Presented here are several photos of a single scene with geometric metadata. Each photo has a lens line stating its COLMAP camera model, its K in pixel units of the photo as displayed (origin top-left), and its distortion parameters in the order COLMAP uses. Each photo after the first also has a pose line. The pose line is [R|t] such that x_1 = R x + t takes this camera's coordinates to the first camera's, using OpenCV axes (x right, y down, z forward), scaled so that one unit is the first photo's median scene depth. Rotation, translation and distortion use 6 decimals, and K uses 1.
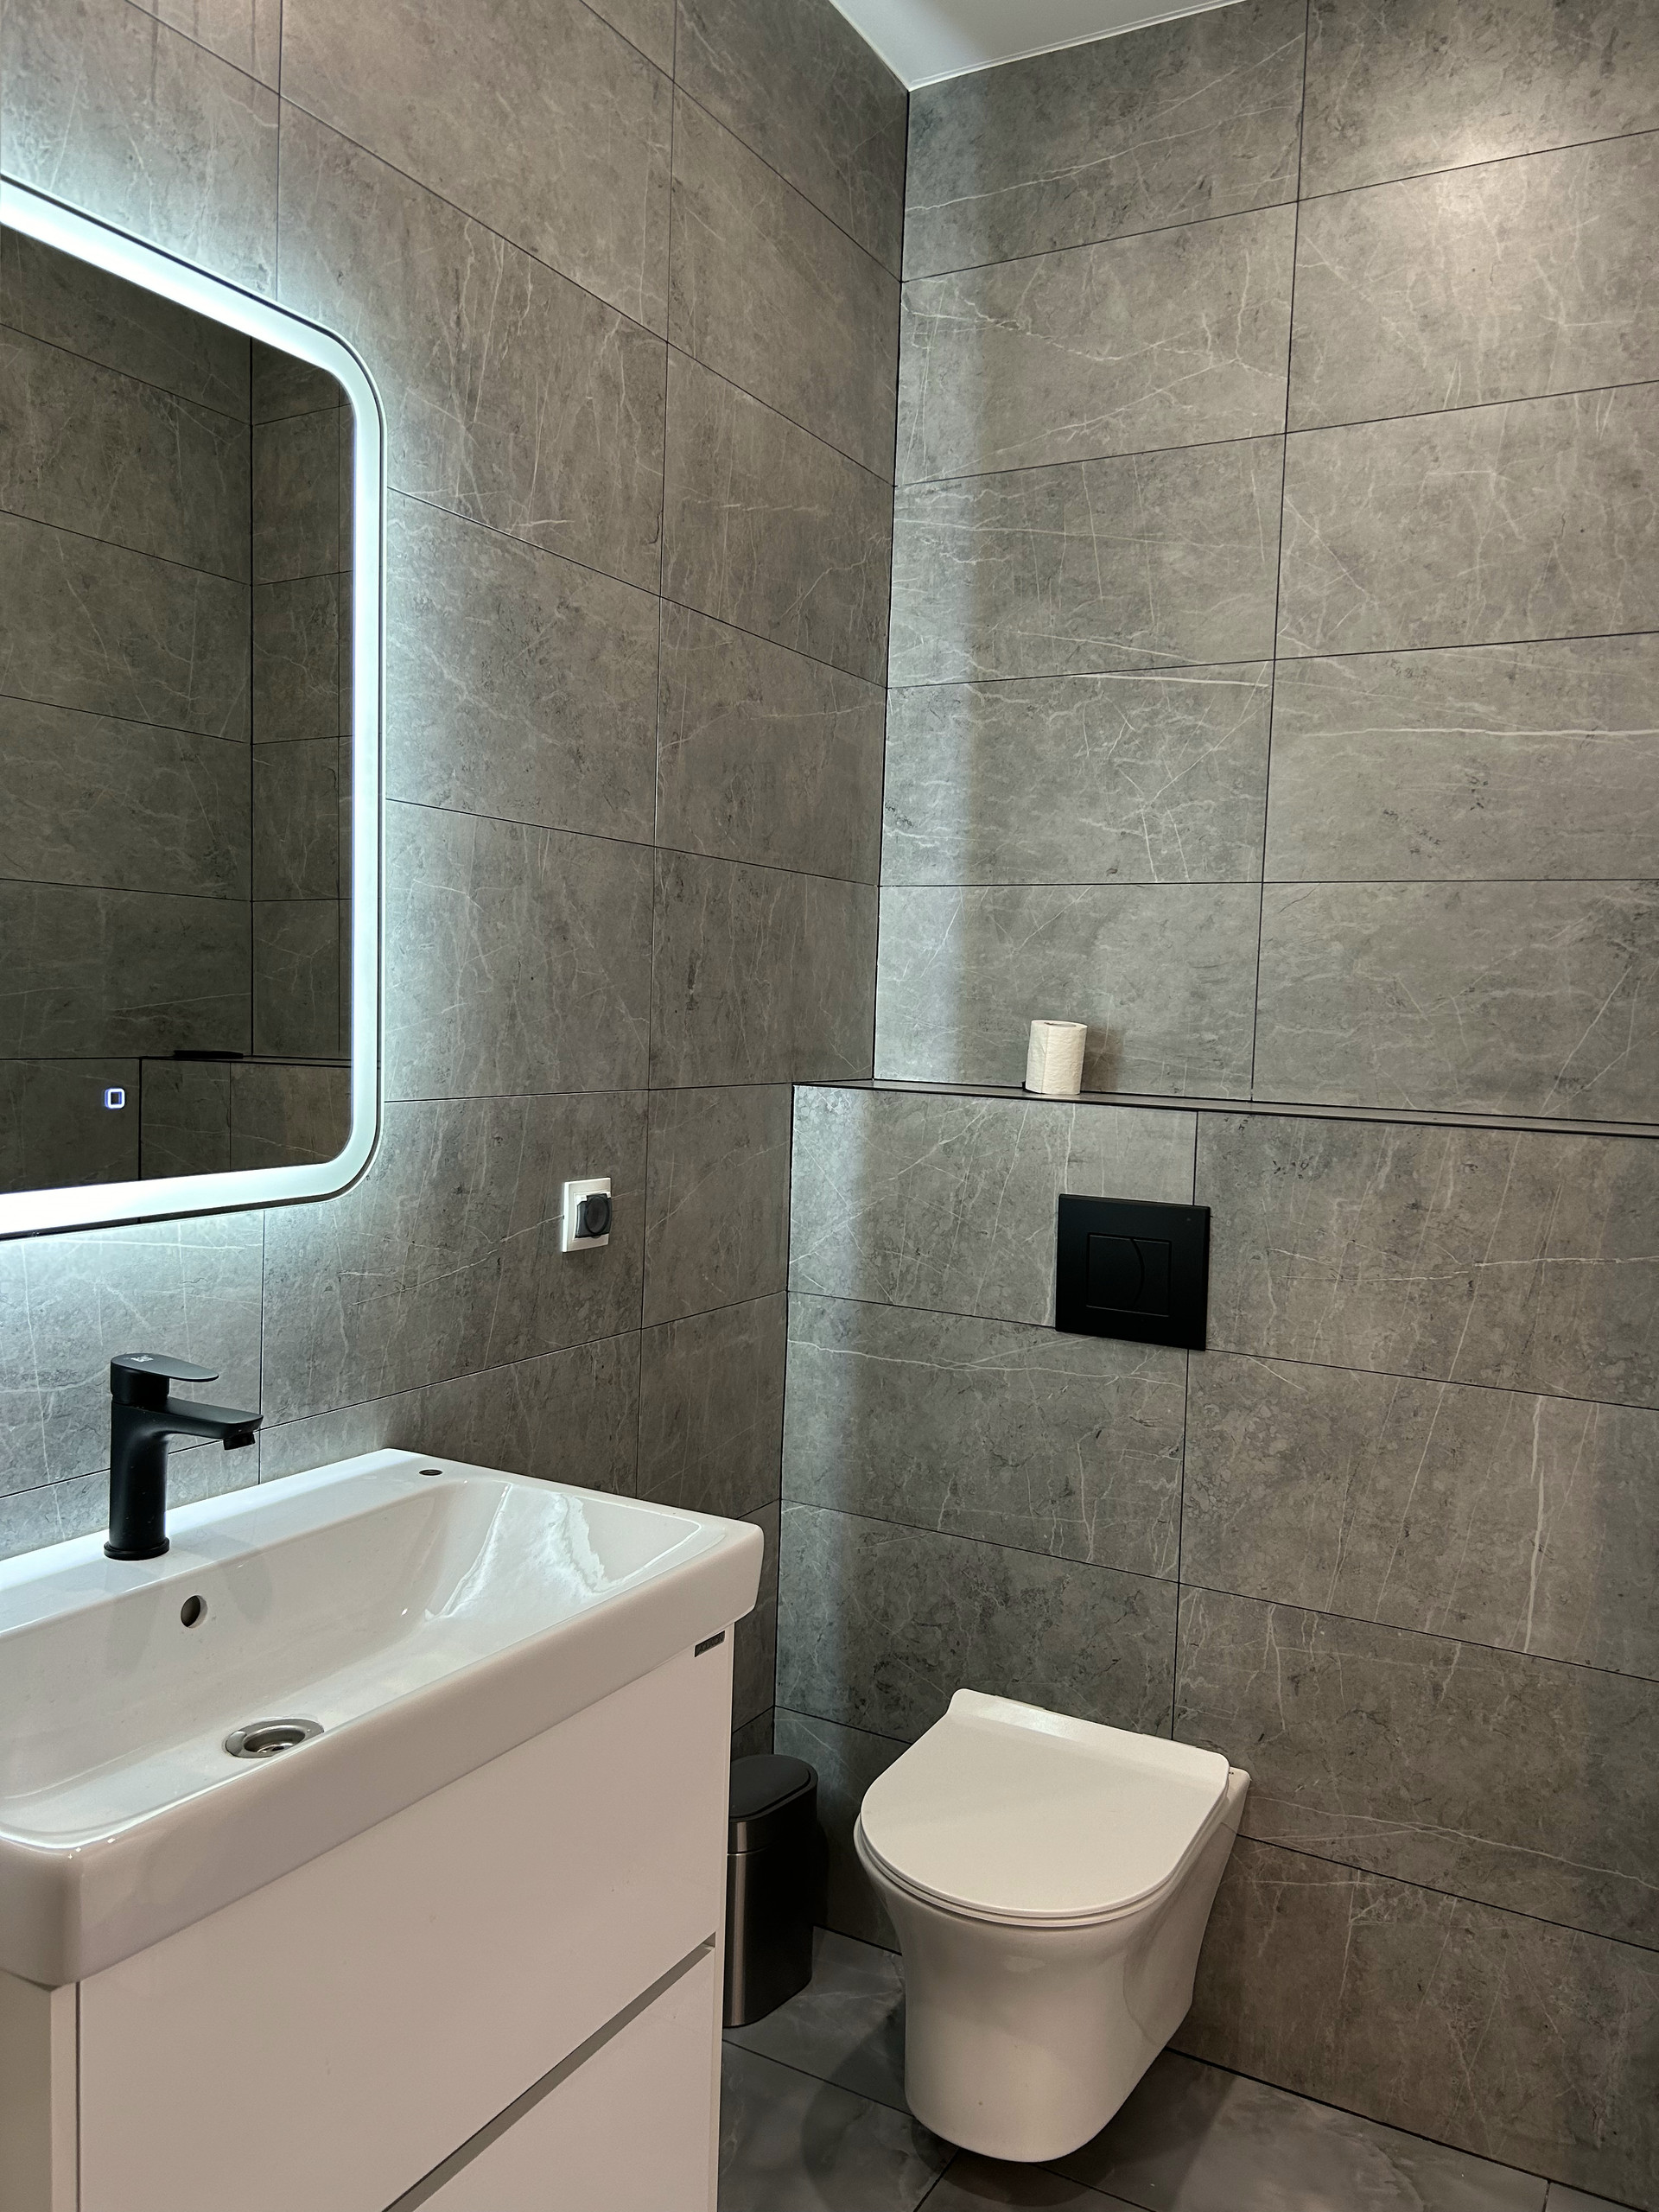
lens RADIAL K [[1683.2, 0, 828.9], [0, 1683.2, 1100.3], [0, 0, 1]] dist [0.051574, -0.059272]
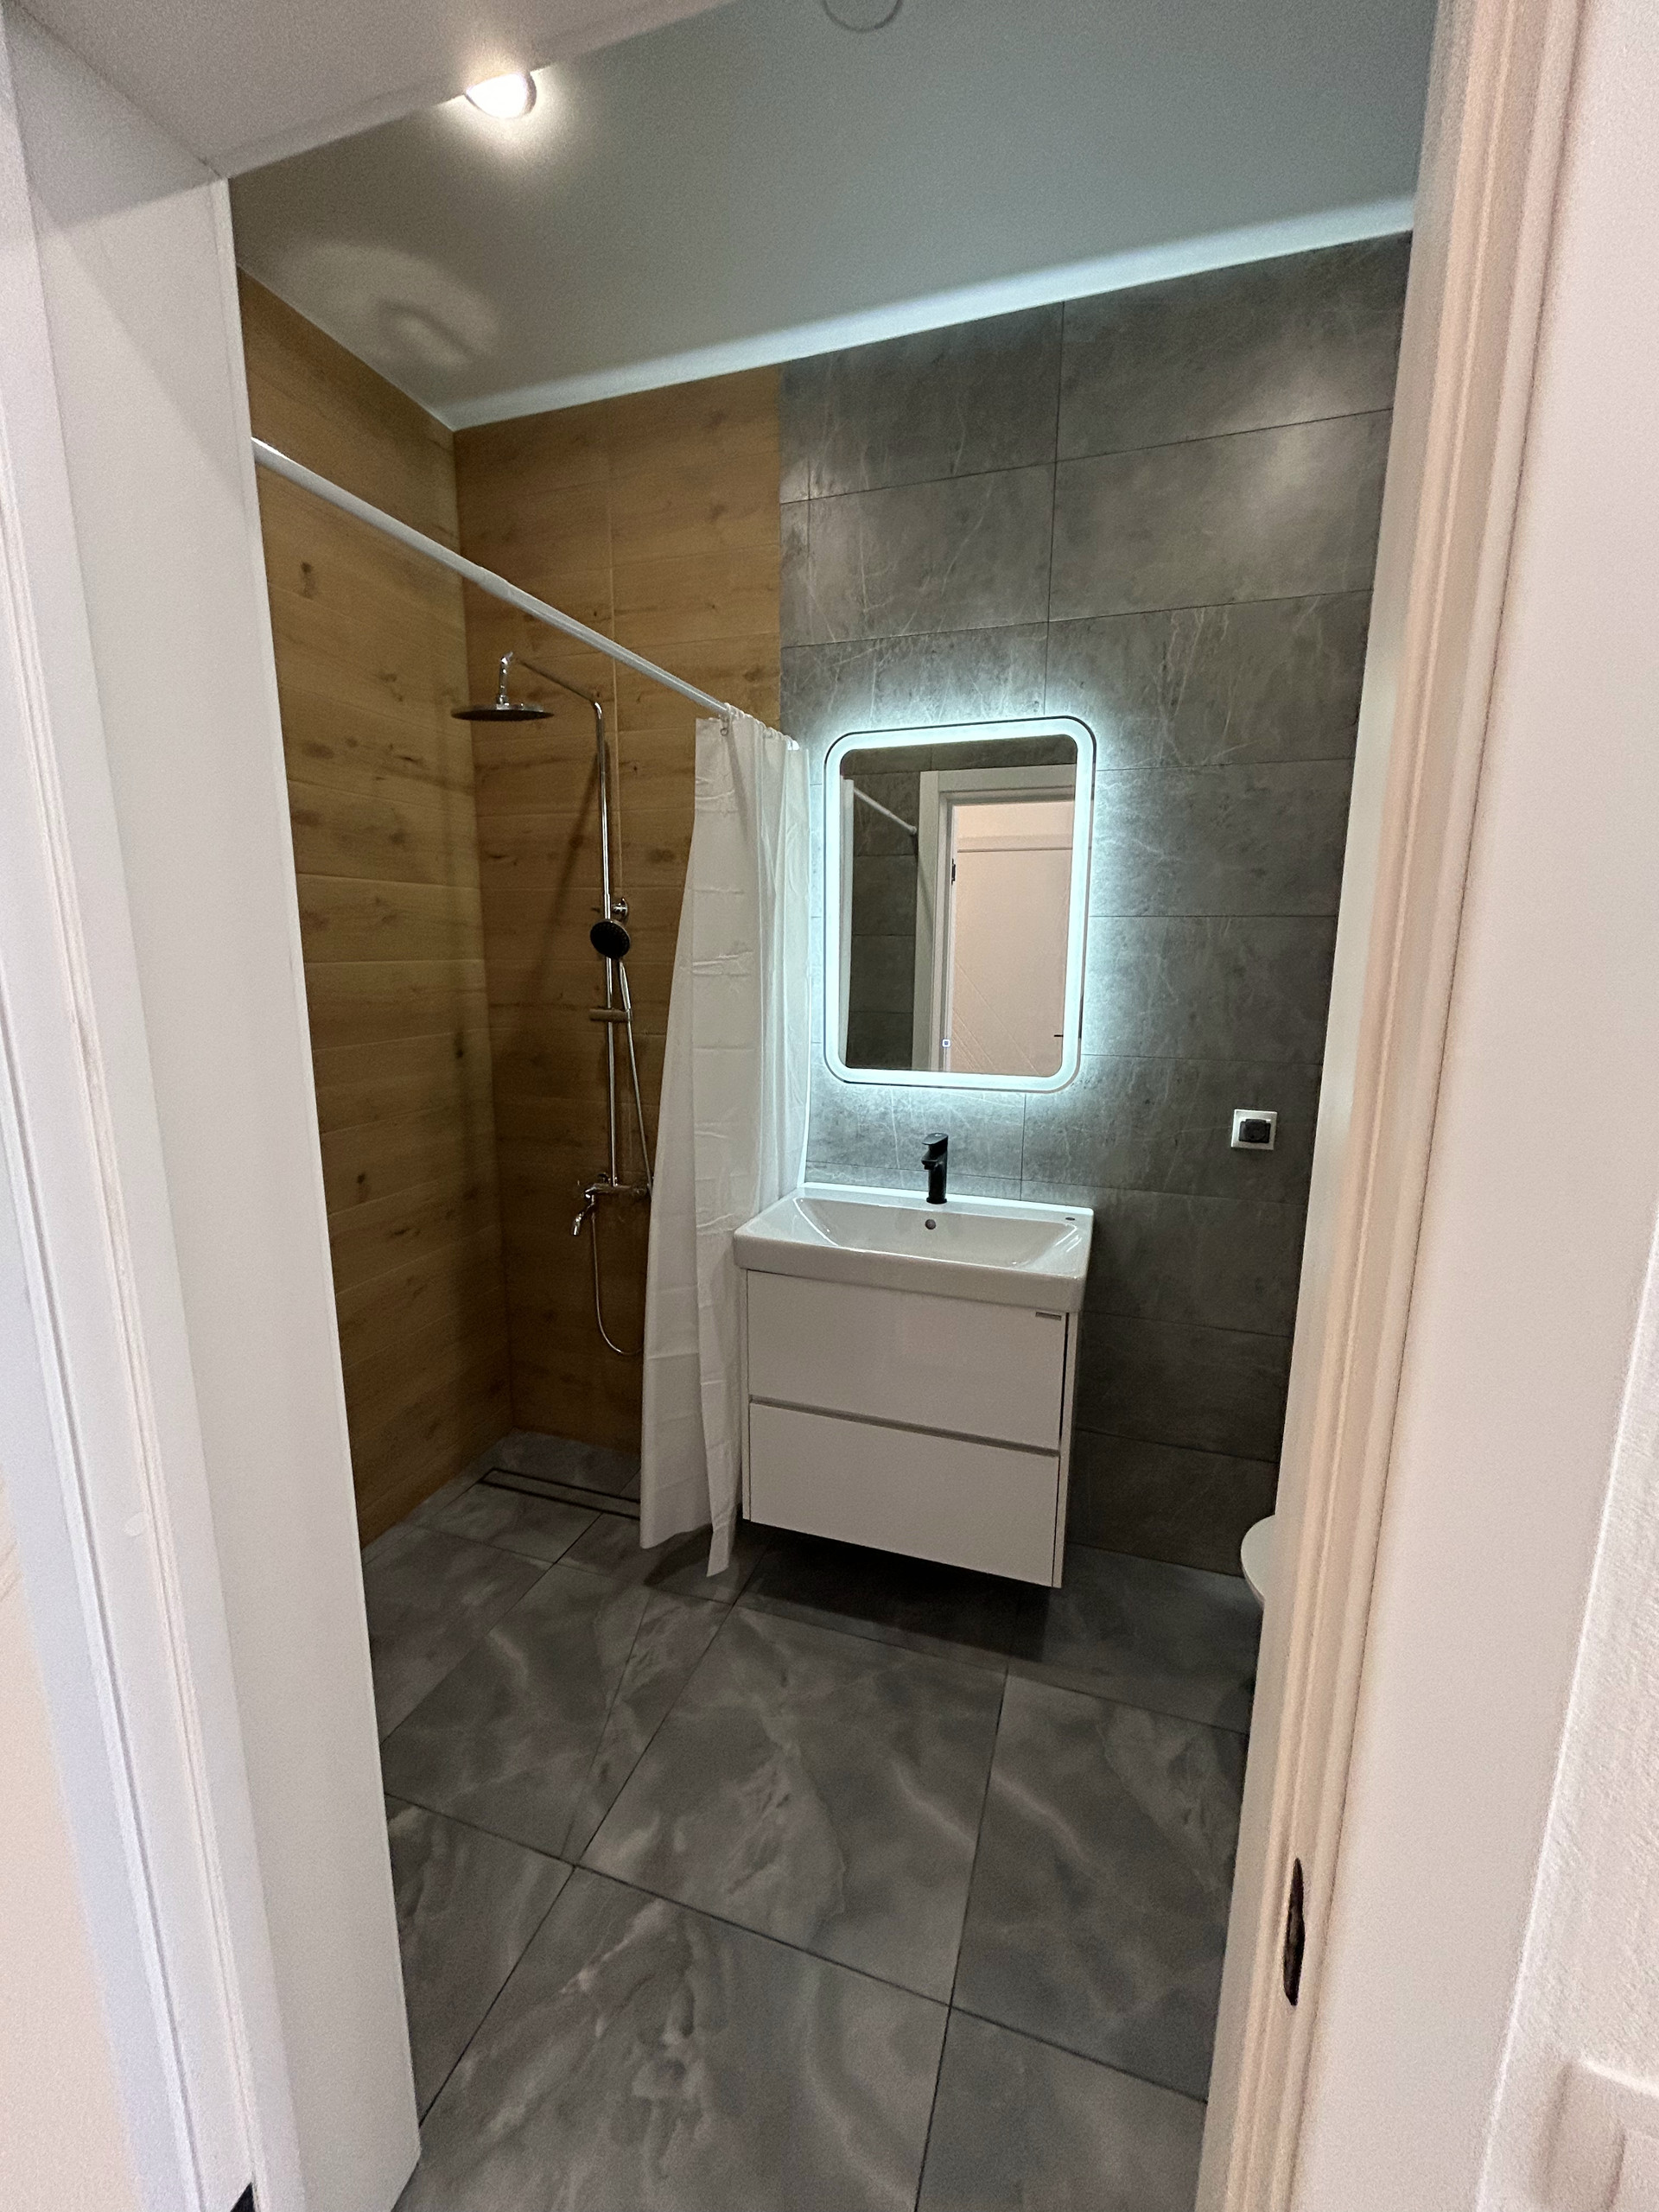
lens RADIAL K [[889.1, 0, 831.2], [0, 889.1, 1105.0], [0, 0, 1]] dist [0.000741, -0.000390]
pose [[0.182227, 0.146780, -0.972239, 0.798807], [-0.054942, 0.988770, 0.138978, -0.075187], [0.981720, 0.028092, 0.188245, 0.433160]]
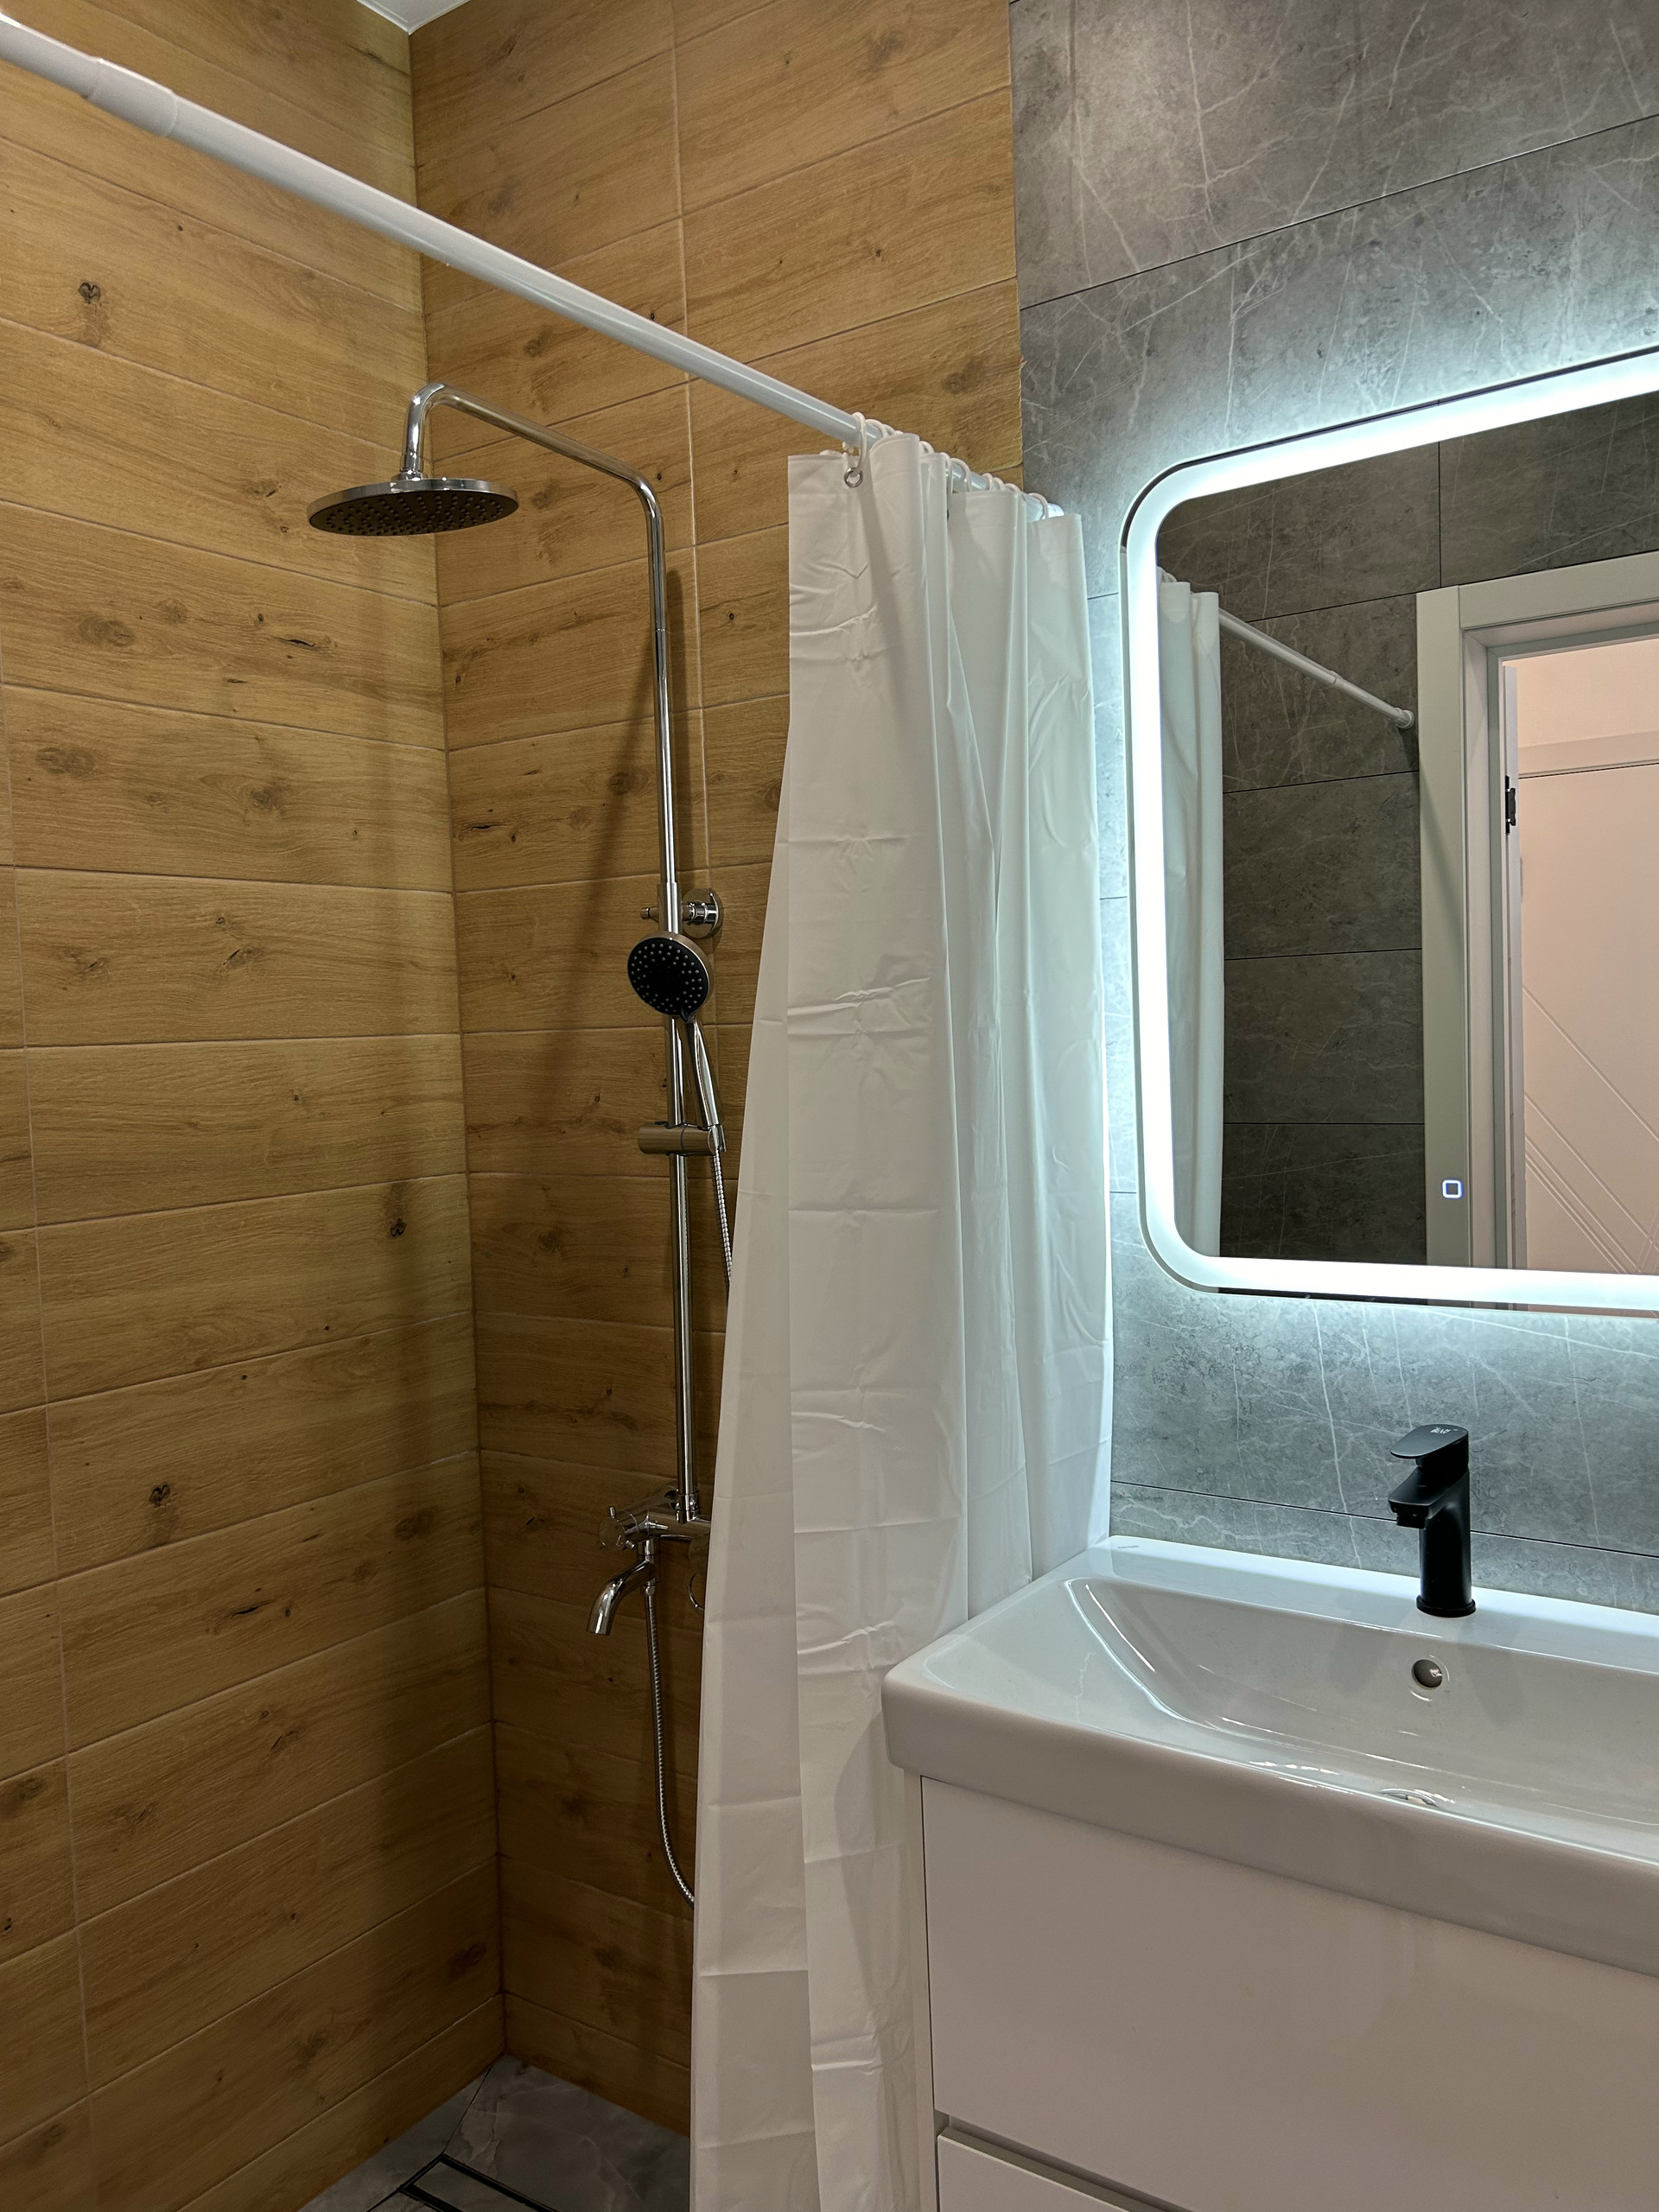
lens RADIAL K [[1683.2, 0, 828.9], [0, 1683.2, 1100.3], [0, 0, 1]] dist [0.051574, -0.059272]
pose [[-0.097626, 0.019071, -0.995040, 0.564793], [-0.019624, 0.999585, 0.021083, -0.059064], [0.995030, 0.021585, -0.097212, 0.568755]]
